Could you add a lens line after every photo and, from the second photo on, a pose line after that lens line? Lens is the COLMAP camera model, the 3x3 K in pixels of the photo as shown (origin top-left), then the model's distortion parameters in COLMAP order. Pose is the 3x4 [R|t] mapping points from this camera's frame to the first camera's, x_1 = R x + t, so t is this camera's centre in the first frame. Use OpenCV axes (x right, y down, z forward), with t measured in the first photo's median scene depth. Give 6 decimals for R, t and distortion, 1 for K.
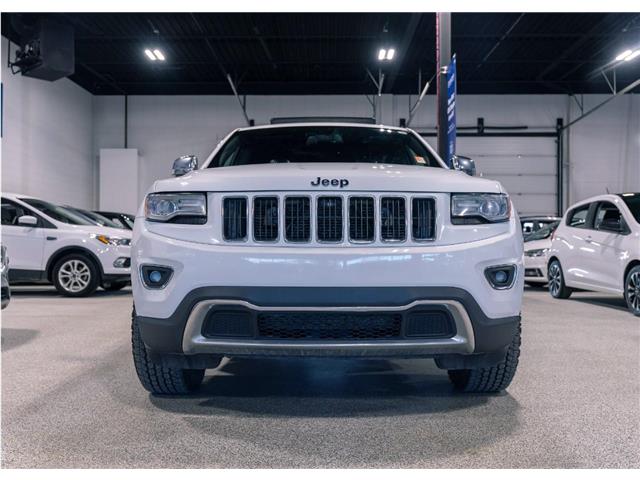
lens RADIAL K [[598.1, 0, 329.1], [0, 598.1, 240.1], [0, 0, 1]] dist [0.000431, -0.011033]
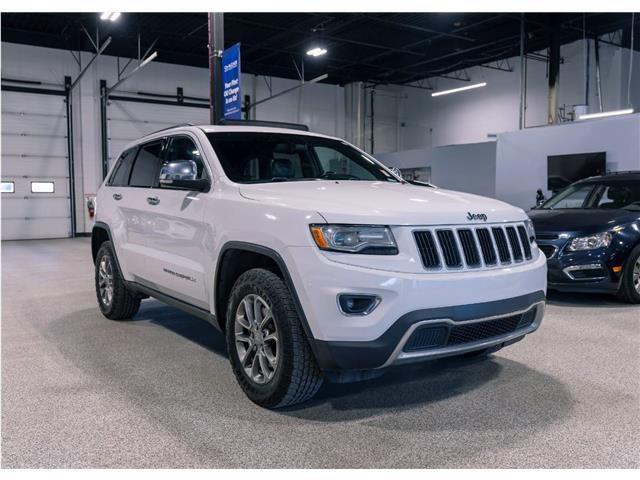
lens RADIAL K [[571.8, 0, 320.0], [0, 571.8, 240.0], [0, 0, 1]] dist [0.000430, 0.002339]
pose [[0.820174, -0.043323, 0.570472, -0.896209], [-0.002548, 0.996842, 0.079366, -0.132515], [-0.572109, -0.066548, 0.817474, 0.183156]]
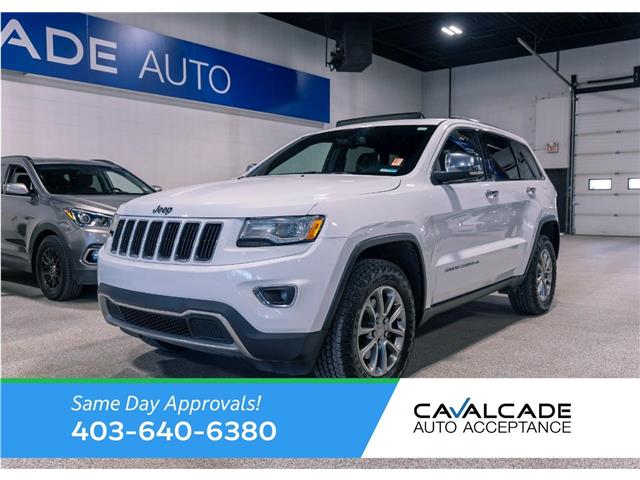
lens RADIAL K [[571.8, 0, 320.0], [0, 571.8, 240.0], [0, 0, 1]] dist [0.000430, 0.002339]
pose [[0.778242, 0.044154, -0.626410, 0.960780], [0.007152, 0.996837, 0.079149, -0.117710], [0.627923, -0.066077, 0.775465, 0.238340]]
